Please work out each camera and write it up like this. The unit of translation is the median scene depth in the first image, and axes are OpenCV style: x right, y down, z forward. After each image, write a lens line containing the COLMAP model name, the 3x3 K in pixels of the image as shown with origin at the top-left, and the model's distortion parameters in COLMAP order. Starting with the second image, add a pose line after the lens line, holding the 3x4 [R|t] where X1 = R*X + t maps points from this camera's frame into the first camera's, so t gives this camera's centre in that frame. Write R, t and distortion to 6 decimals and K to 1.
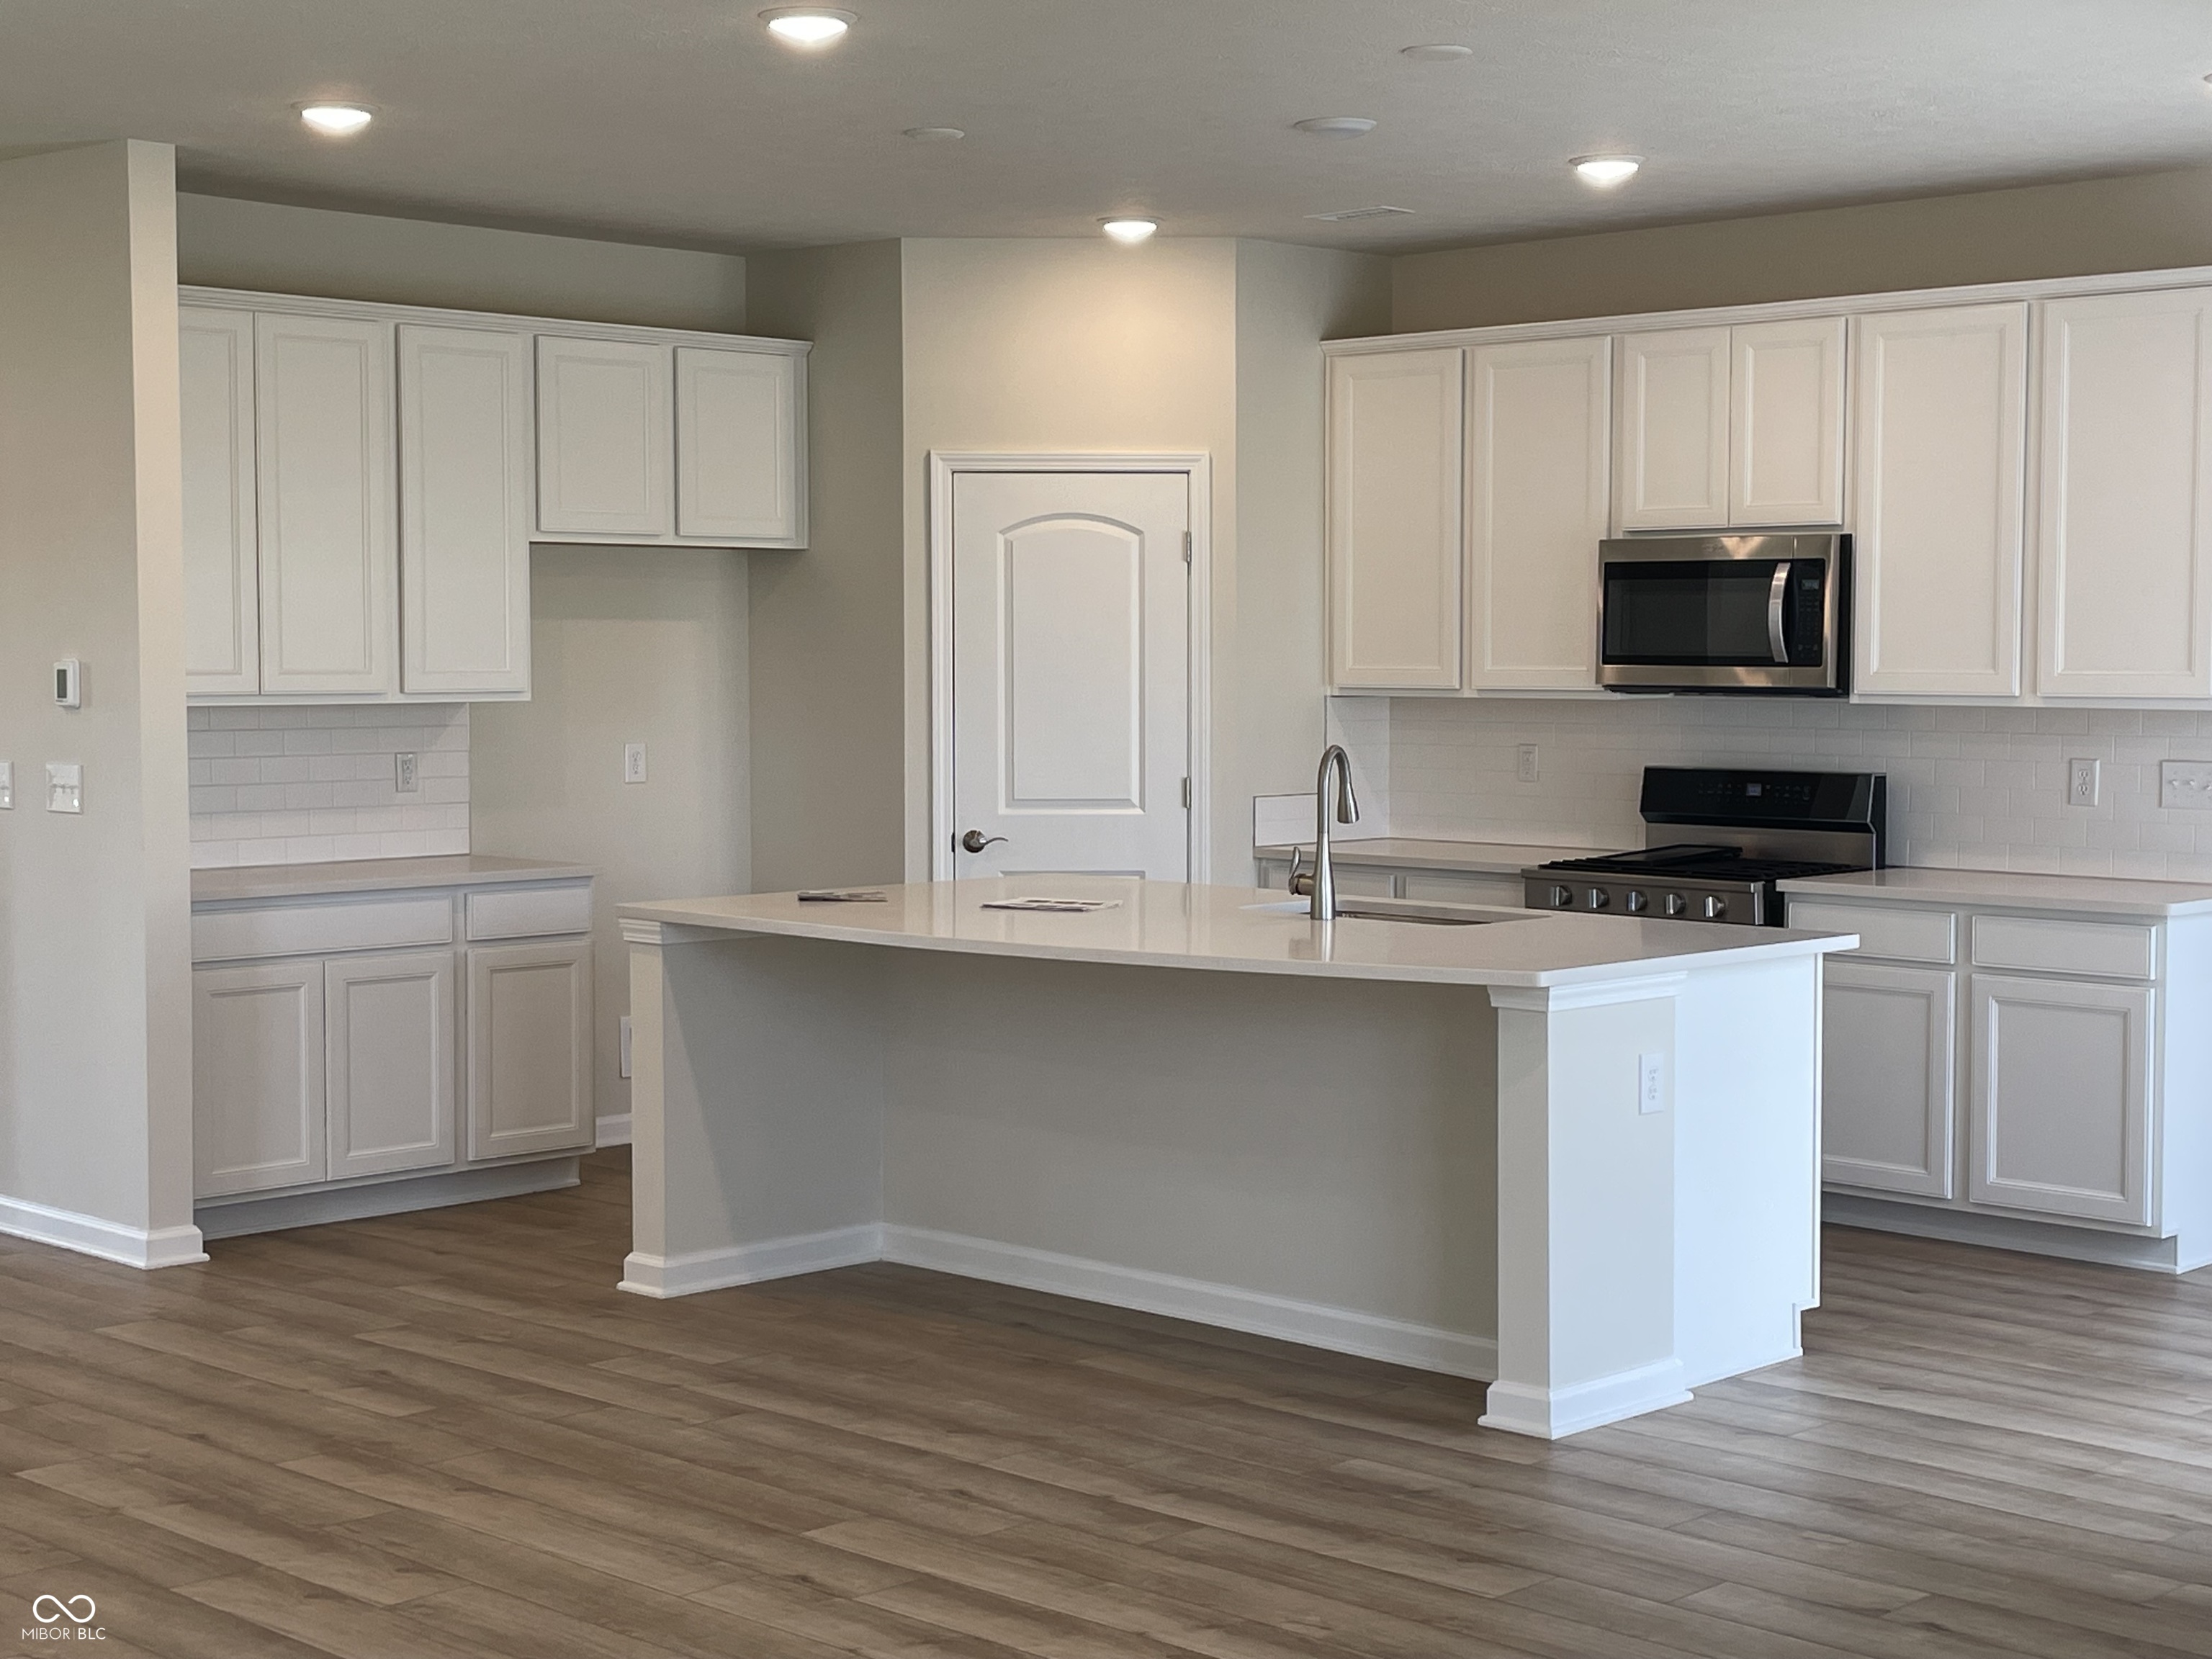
lens RADIAL K [[3391.5, 0, 1106.0], [0, 3391.5, 829.5], [0, 0, 1]] dist [0.158097, -0.006545]
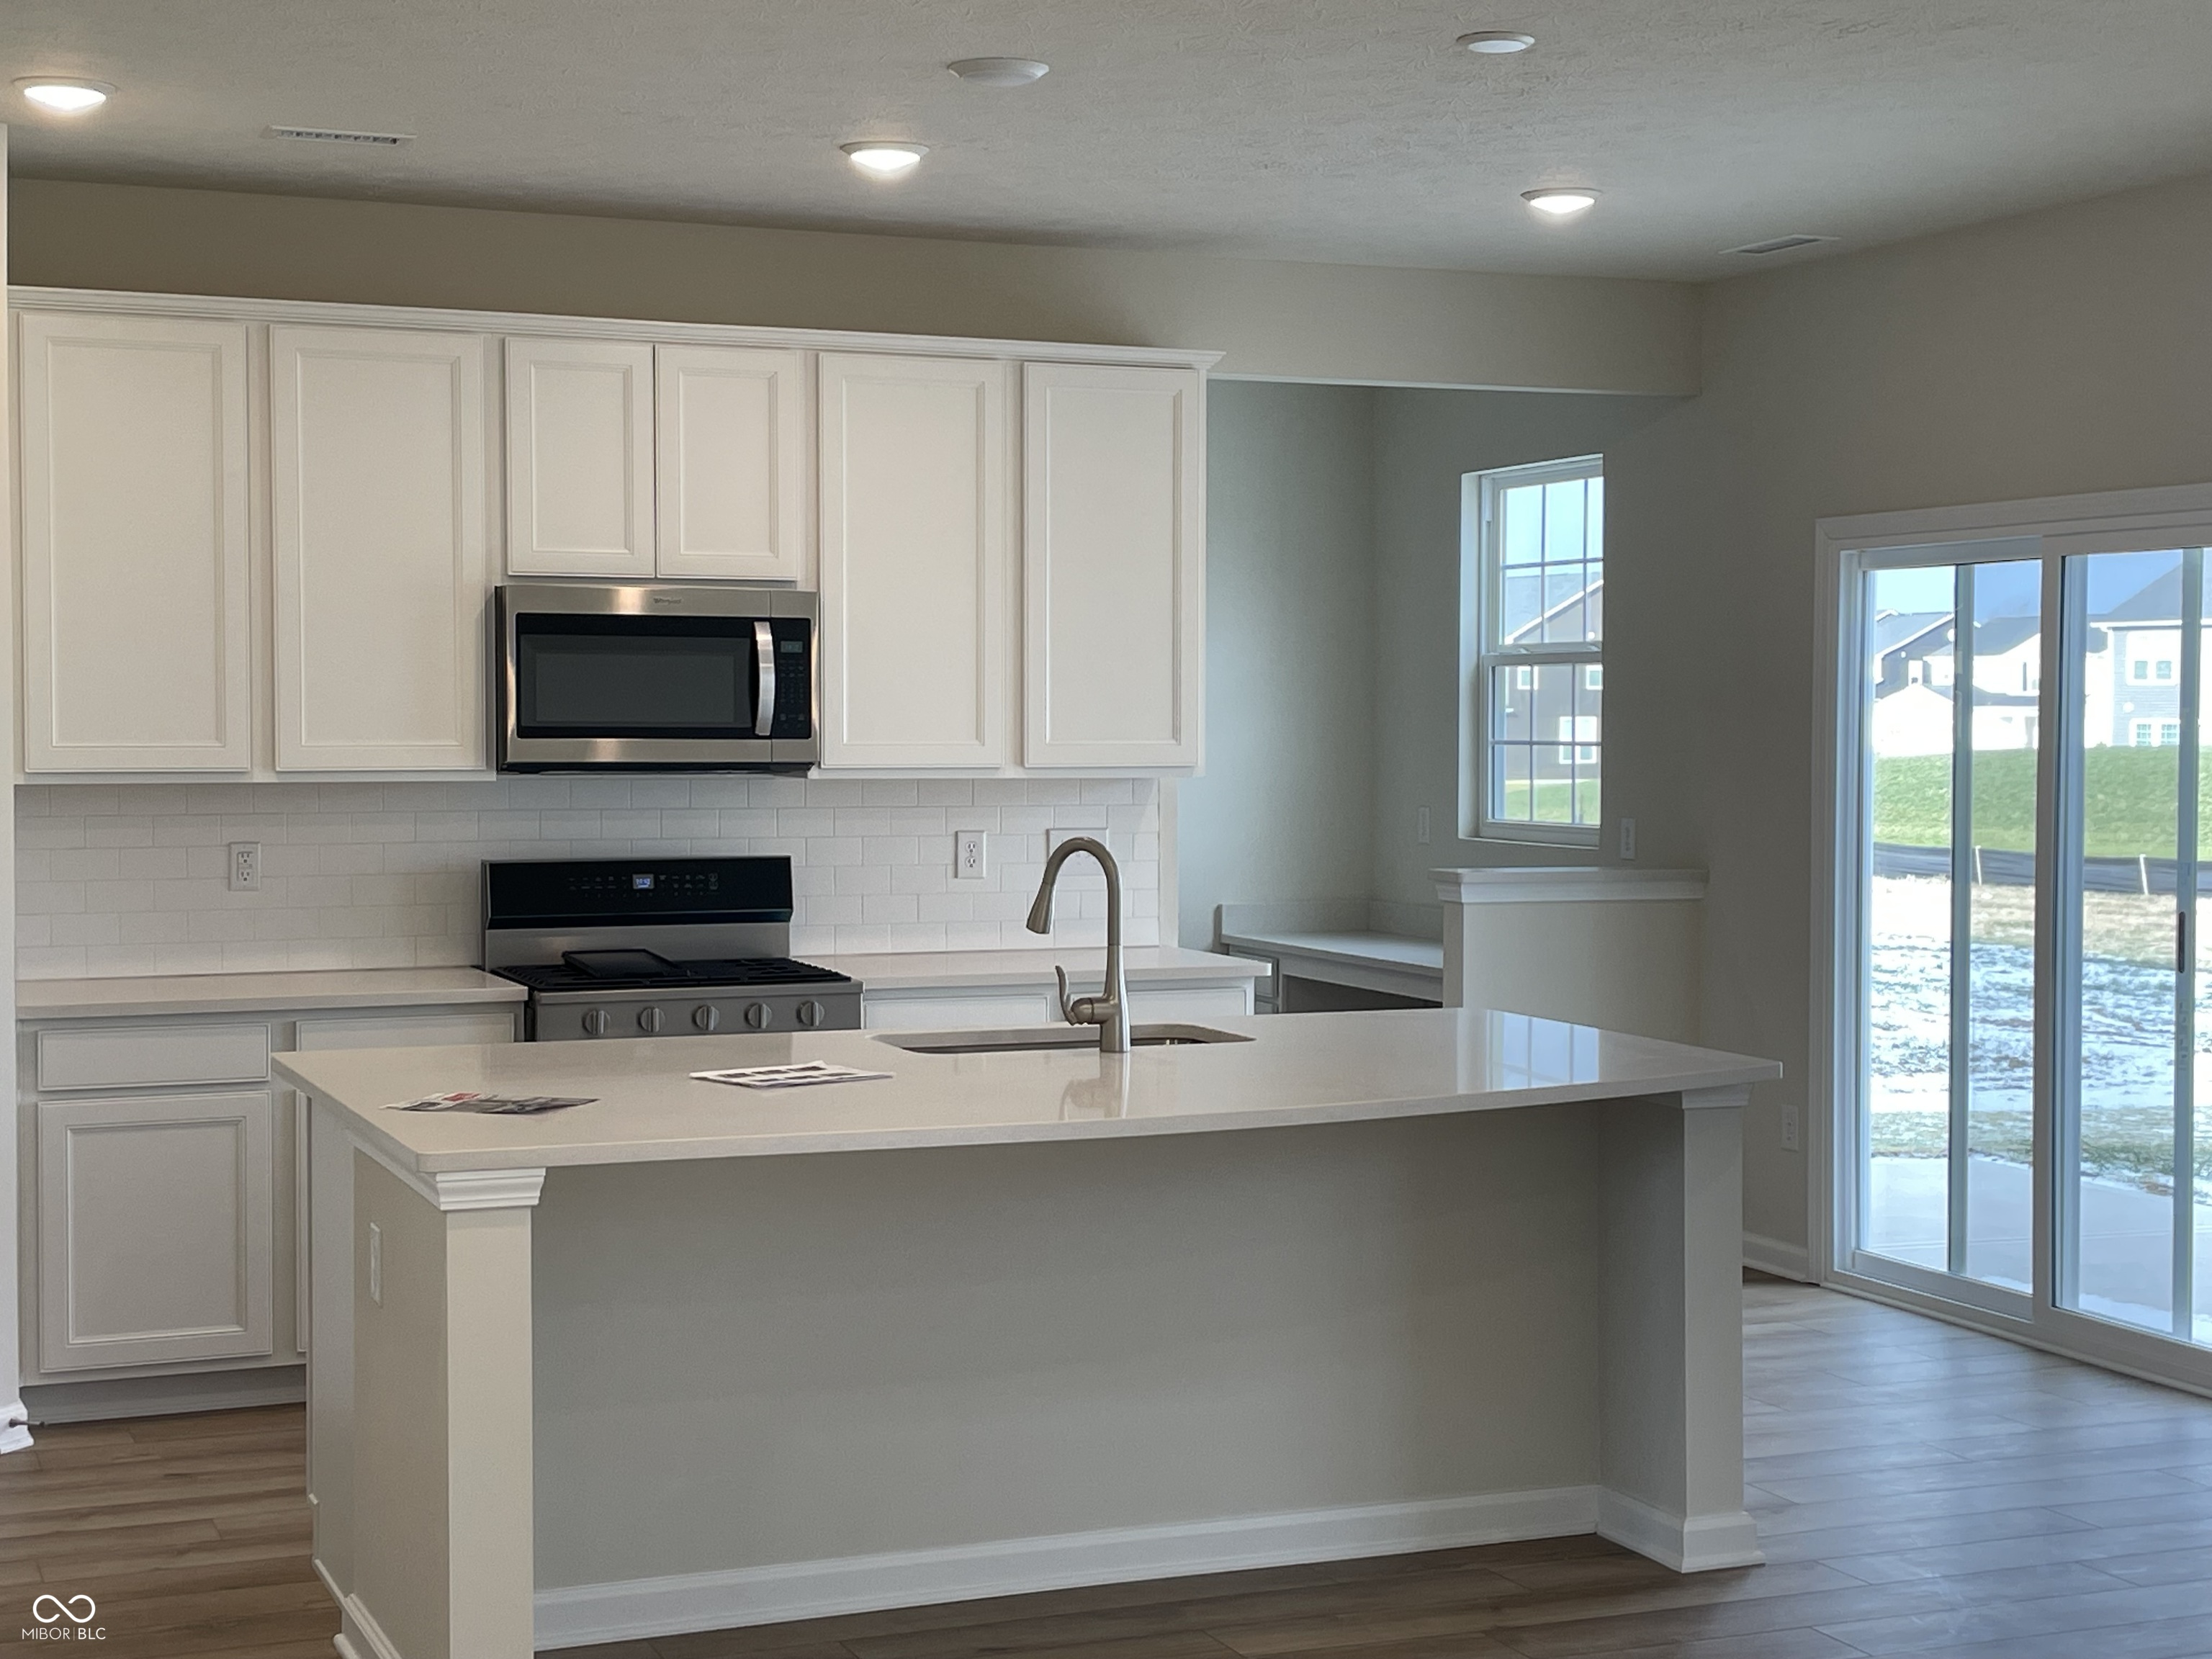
lens RADIAL K [[3391.5, 0, 1106.0], [0, 3391.5, 829.5], [0, 0, 1]] dist [0.158097, -0.006545]
pose [[0.380112, -0.034742, 0.924288, -0.583811], [0.051600, 0.998535, 0.016312, -0.034269], [-0.923500, 0.041493, 0.381347, 0.586761]]
